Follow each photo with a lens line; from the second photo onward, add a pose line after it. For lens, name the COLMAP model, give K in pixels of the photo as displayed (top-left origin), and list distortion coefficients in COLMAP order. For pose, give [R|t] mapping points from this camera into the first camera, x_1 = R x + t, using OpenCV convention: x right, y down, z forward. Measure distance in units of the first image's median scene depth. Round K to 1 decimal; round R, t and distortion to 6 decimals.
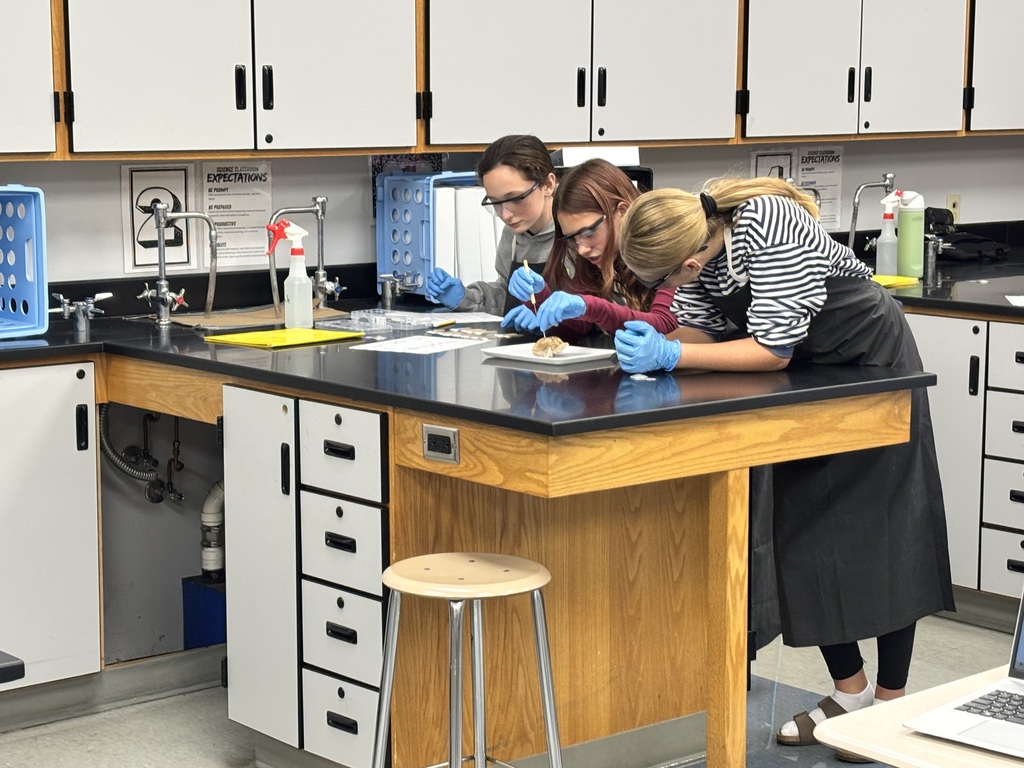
lens RADIAL K [[2176.6, 0, 512.0], [0, 2176.6, 384.0], [0, 0, 1]] dist [0.092228, 0.415139]
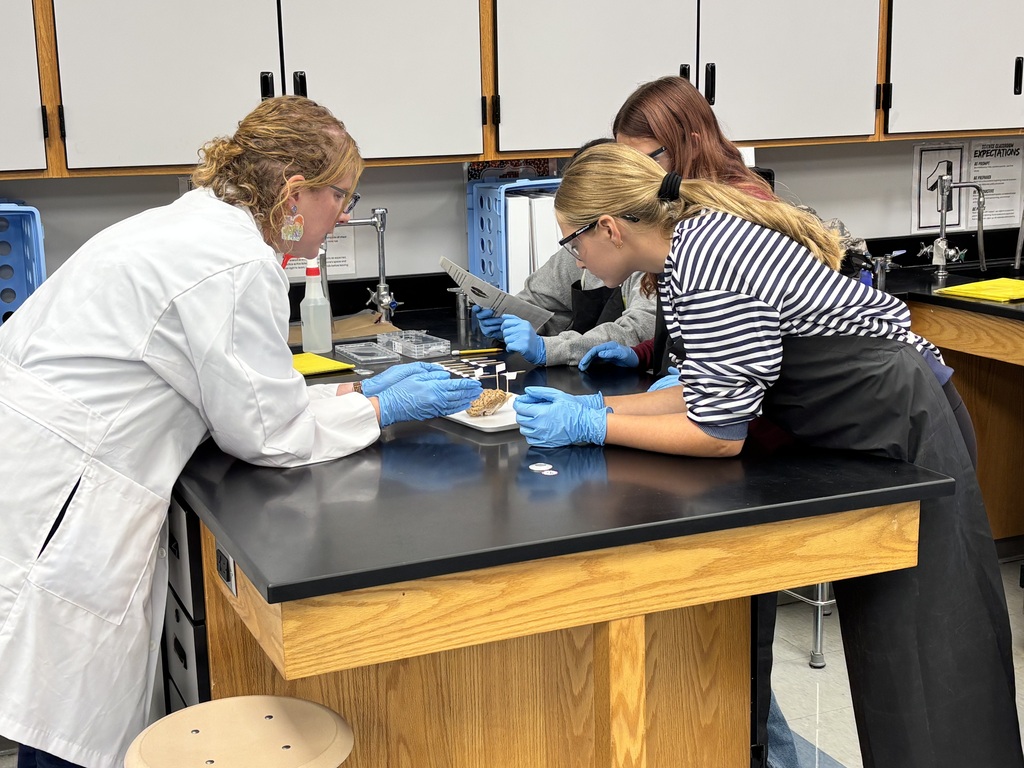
lens RADIAL K [[1417.3, 0, 512.0], [0, 1417.3, 384.0], [0, 0, 1]] dist [0.253760, -1.173773]
pose [[0.958428, 0.035570, -0.283108, 0.158189], [-0.015562, 0.997239, 0.072608, -0.057640], [0.284909, -0.065184, 0.956336, 0.426875]]
